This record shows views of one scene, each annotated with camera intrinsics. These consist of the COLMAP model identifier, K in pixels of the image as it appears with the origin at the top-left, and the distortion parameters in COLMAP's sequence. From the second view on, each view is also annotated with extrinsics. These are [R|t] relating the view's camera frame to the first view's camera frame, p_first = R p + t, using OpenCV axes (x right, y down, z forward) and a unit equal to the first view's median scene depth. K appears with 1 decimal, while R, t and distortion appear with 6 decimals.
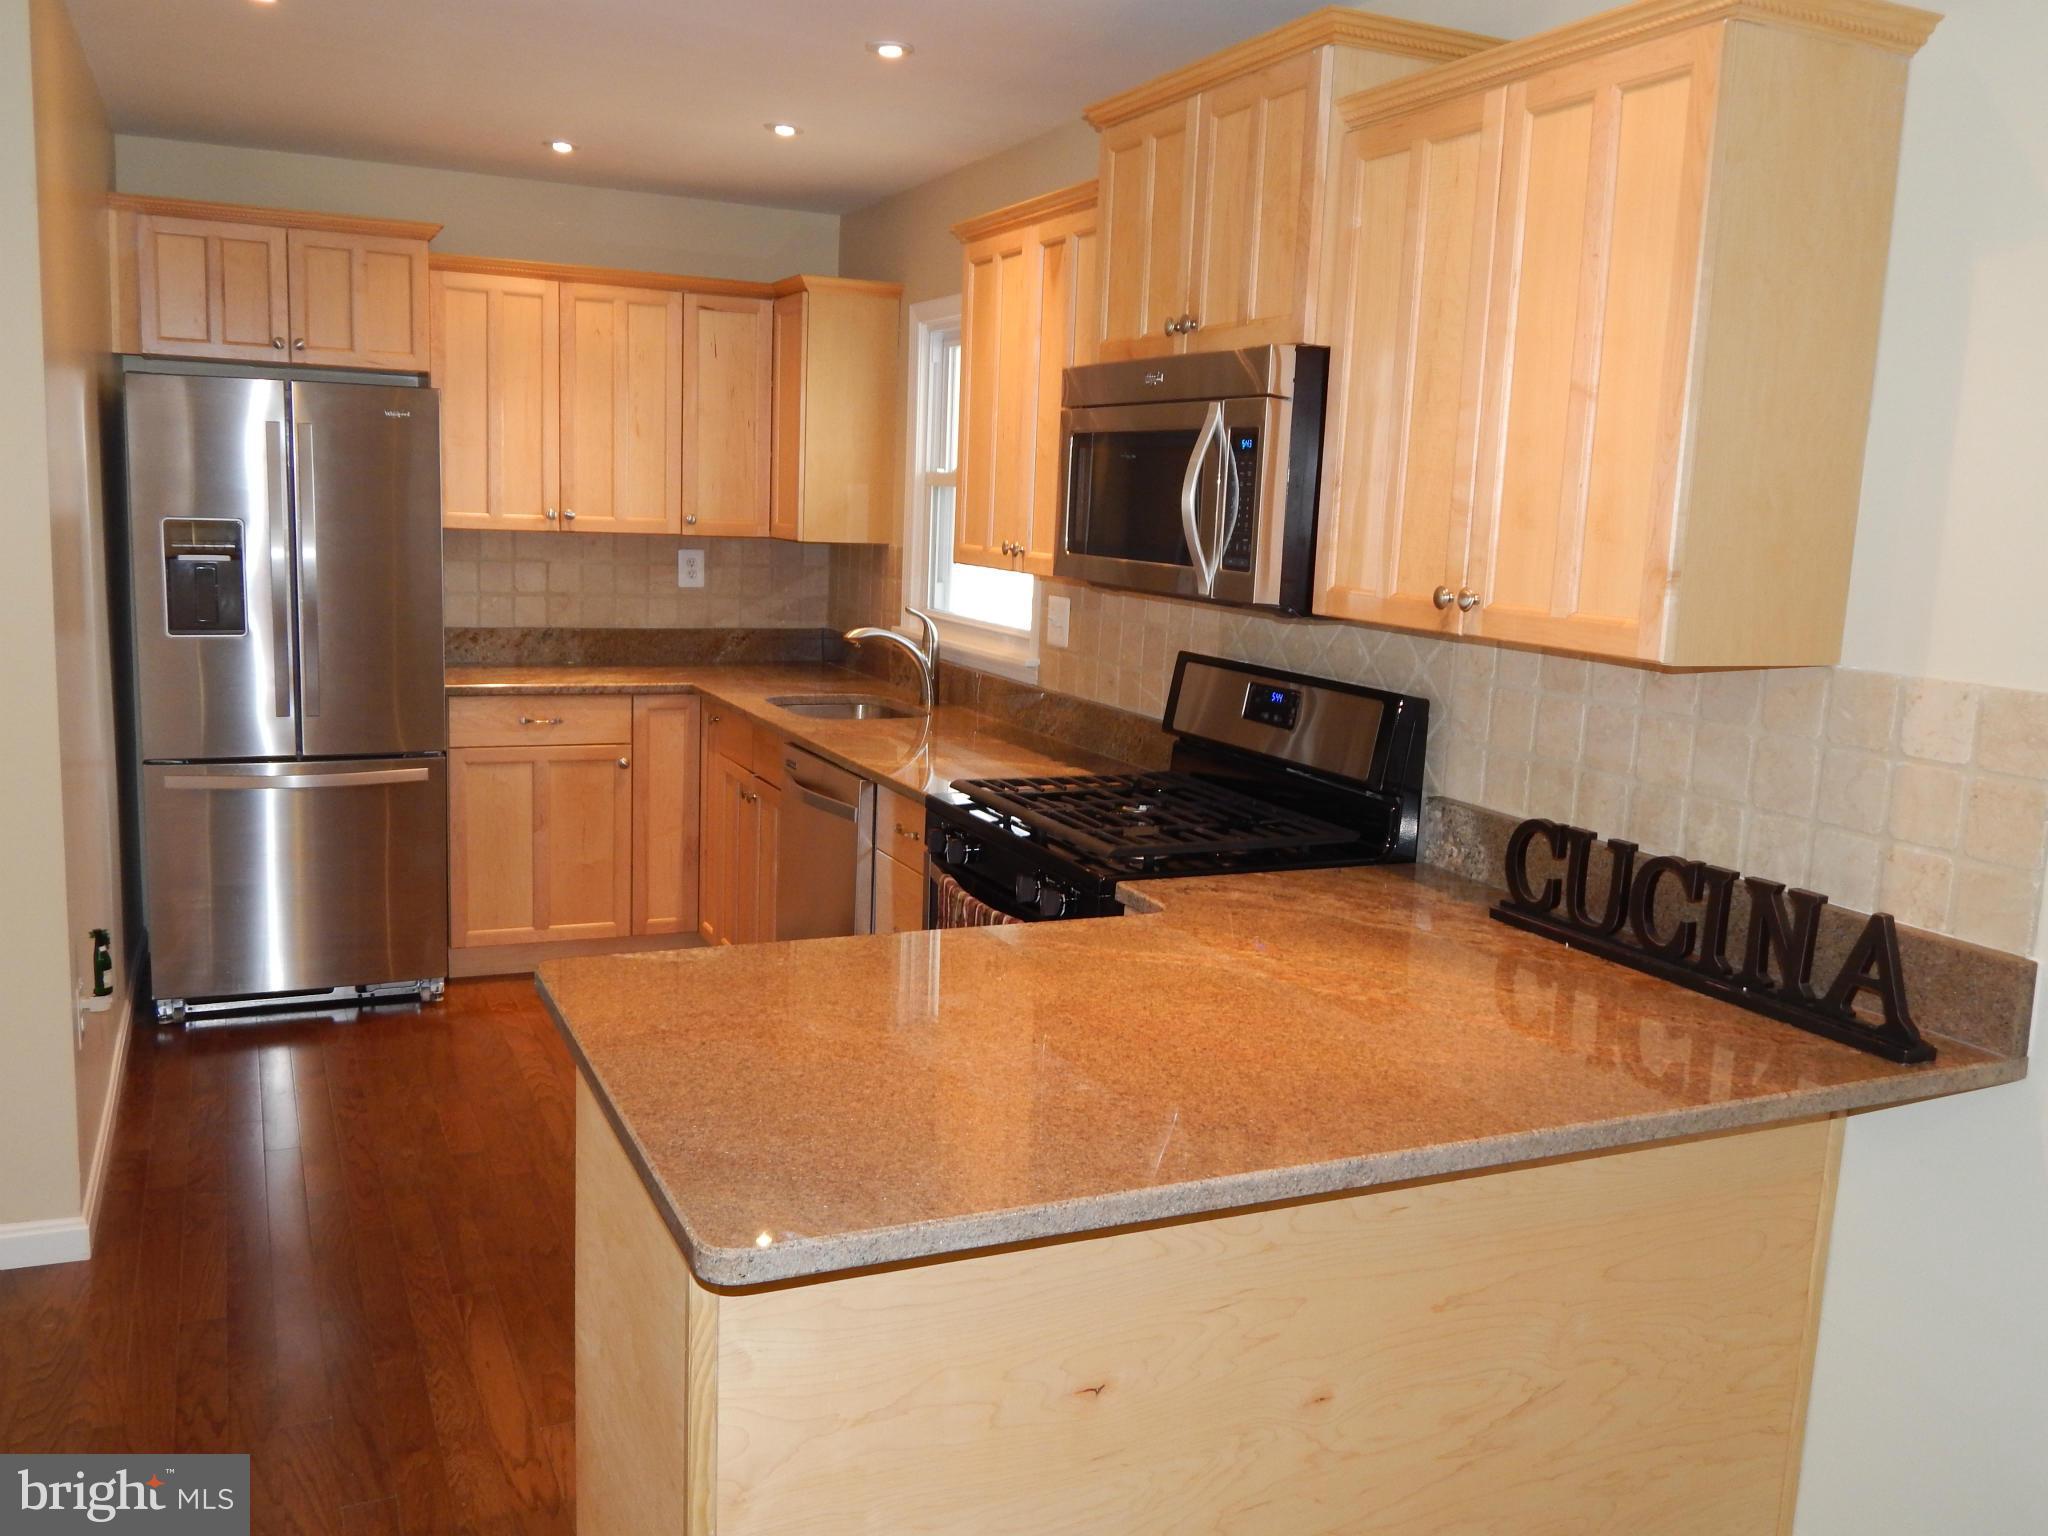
lens RADIAL K [[1680.3, 0, 1014.5], [0, 1680.3, 753.1], [0, 0, 1]] dist [0.004604, -0.005451]
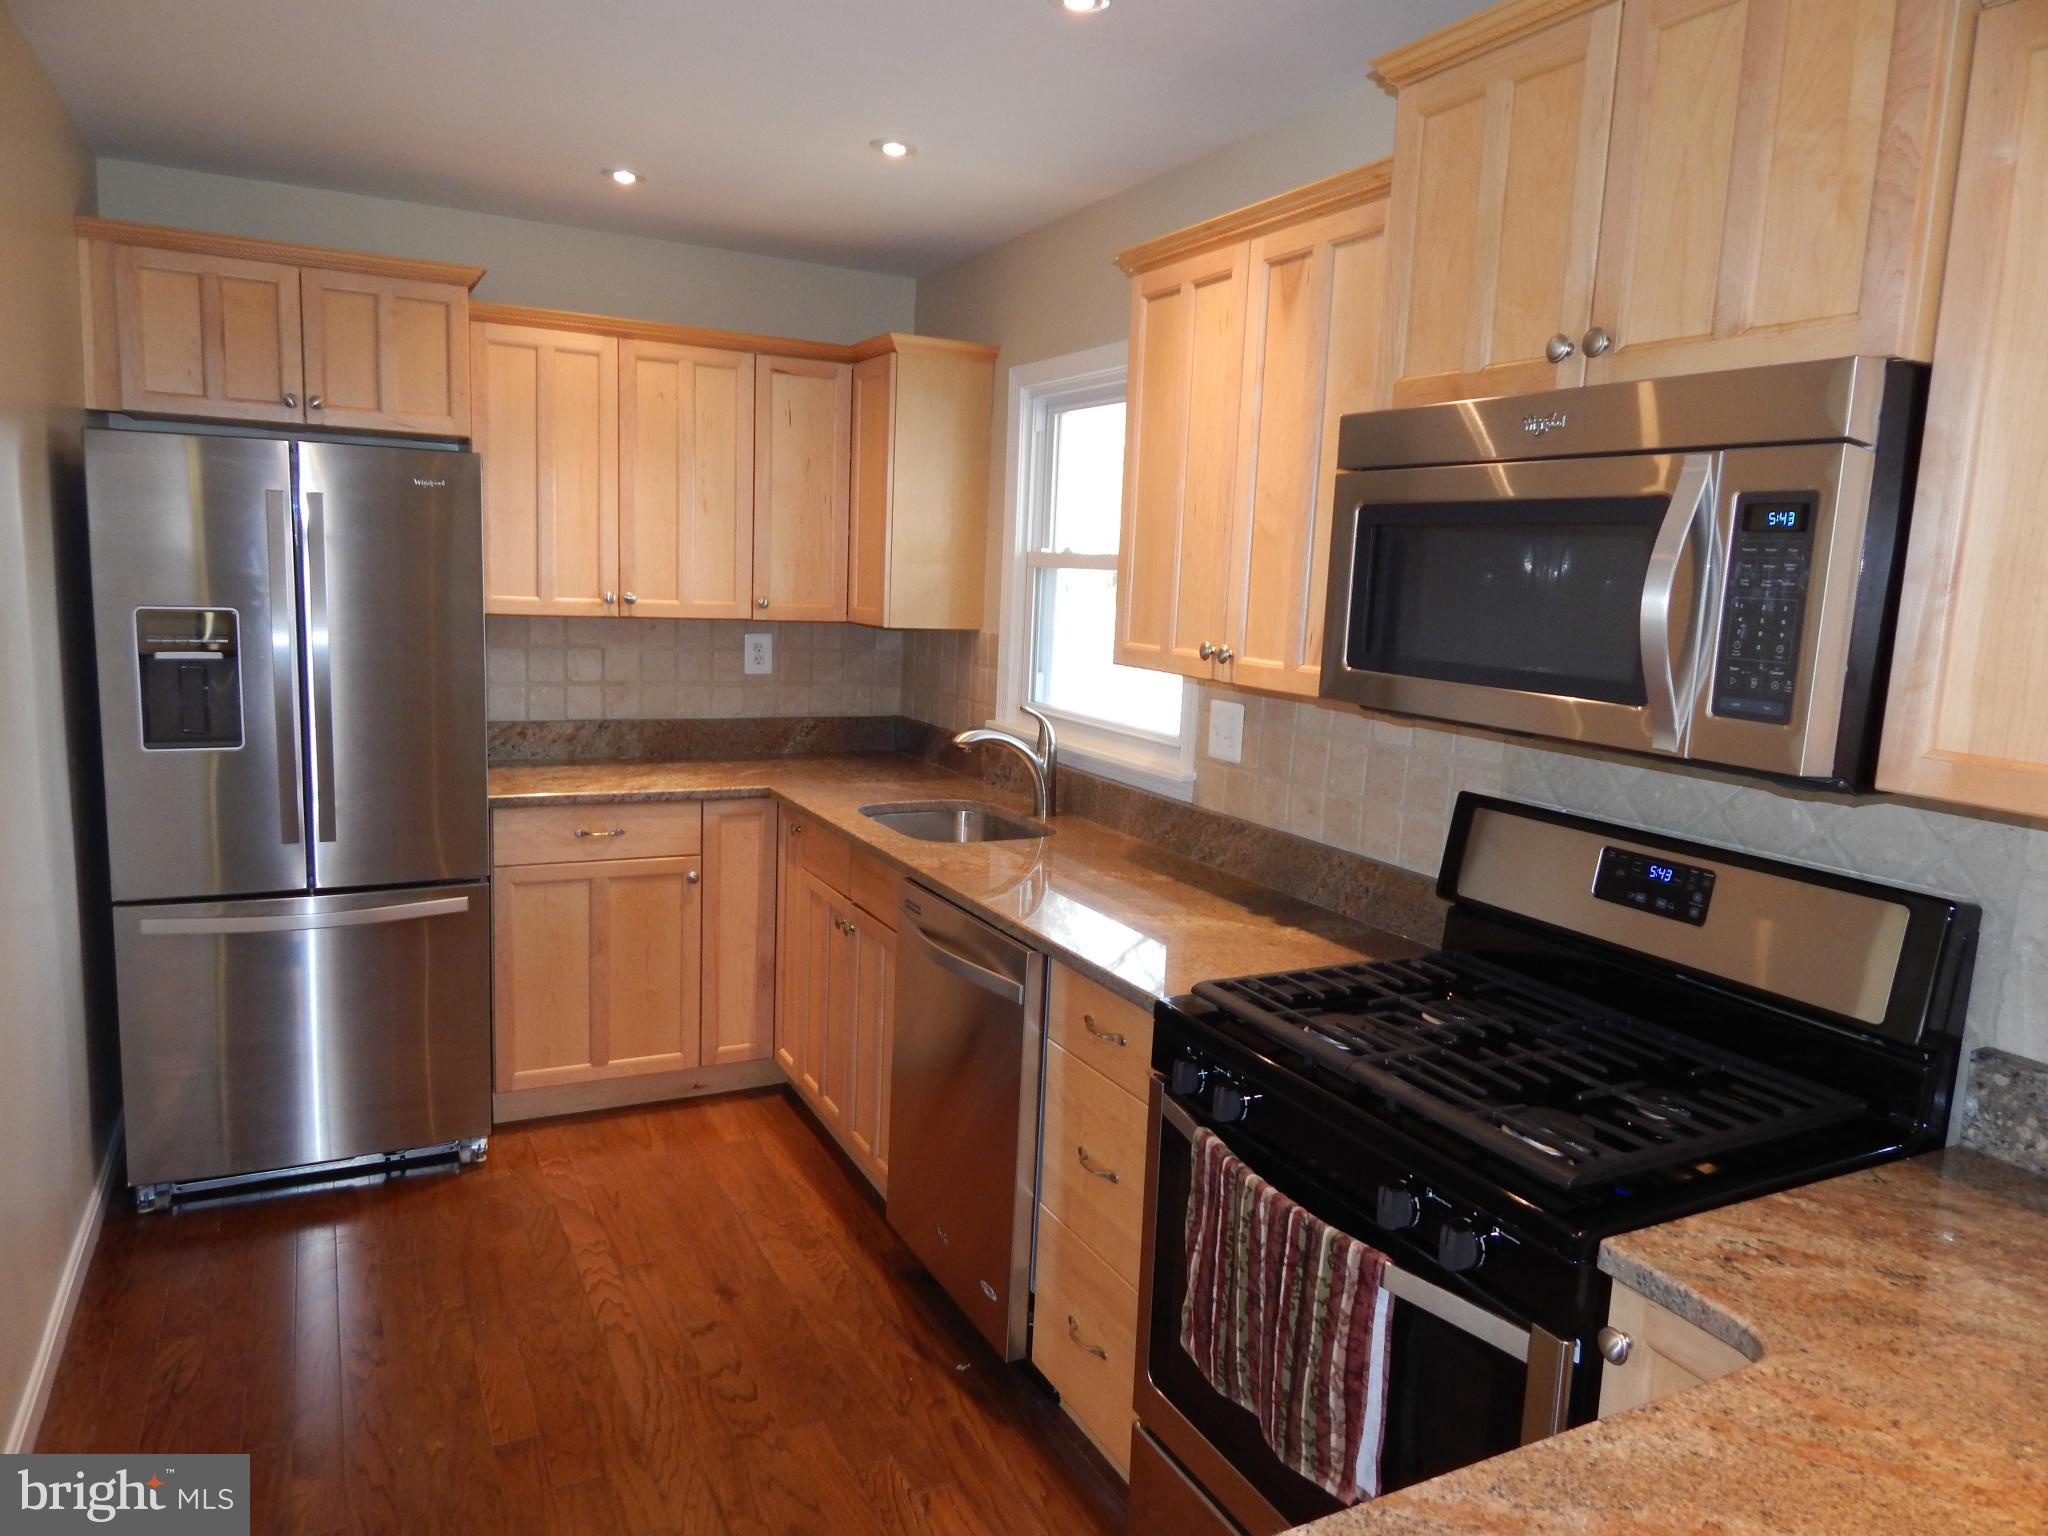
lens RADIAL K [[1350.7, 0, 1025.1], [0, 1350.7, 761.8], [0, 0, 1]] dist [0.001118, -0.004208]
pose [[0.998947, -0.003851, 0.045708, -0.103448], [0.004187, 0.999965, -0.007267, -0.057366], [-0.045679, 0.007450, 0.998928, 0.321199]]
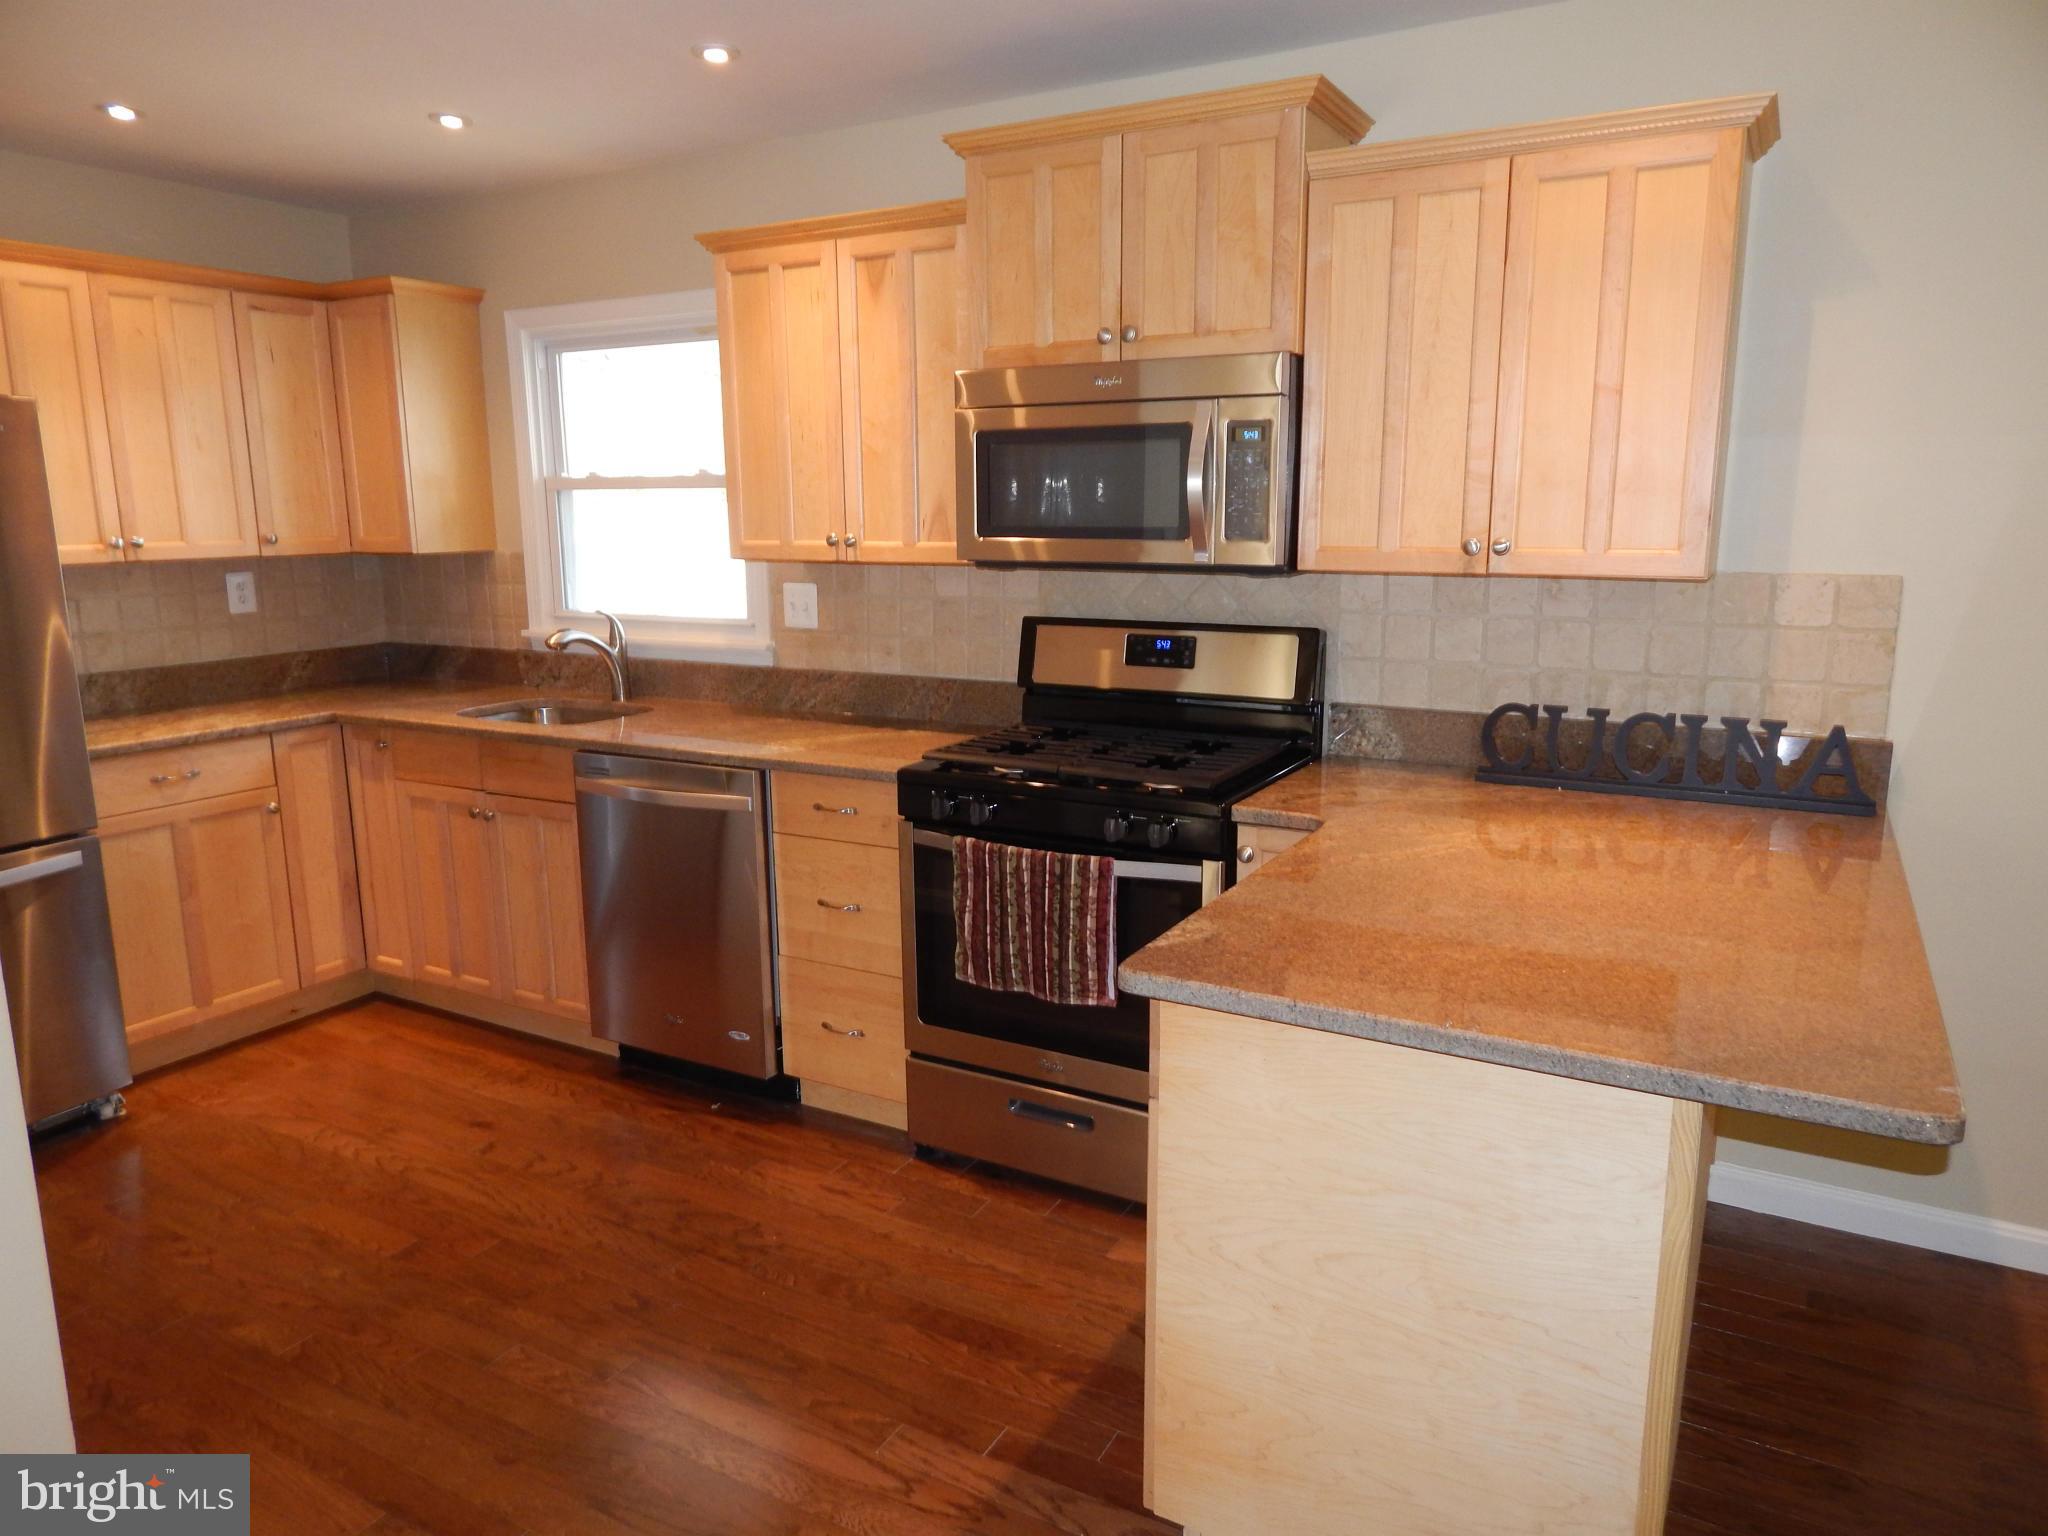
lens RADIAL K [[1350.7, 0, 1024.1], [0, 1350.7, 762.2], [0, 0, 1]] dist [0.001118, -0.004208]
pose [[0.807540, -0.158252, 0.568185, -0.368863], [0.130214, 0.987398, 0.089945, -0.036900], [-0.575259, 0.001352, 0.817970, 0.184089]]
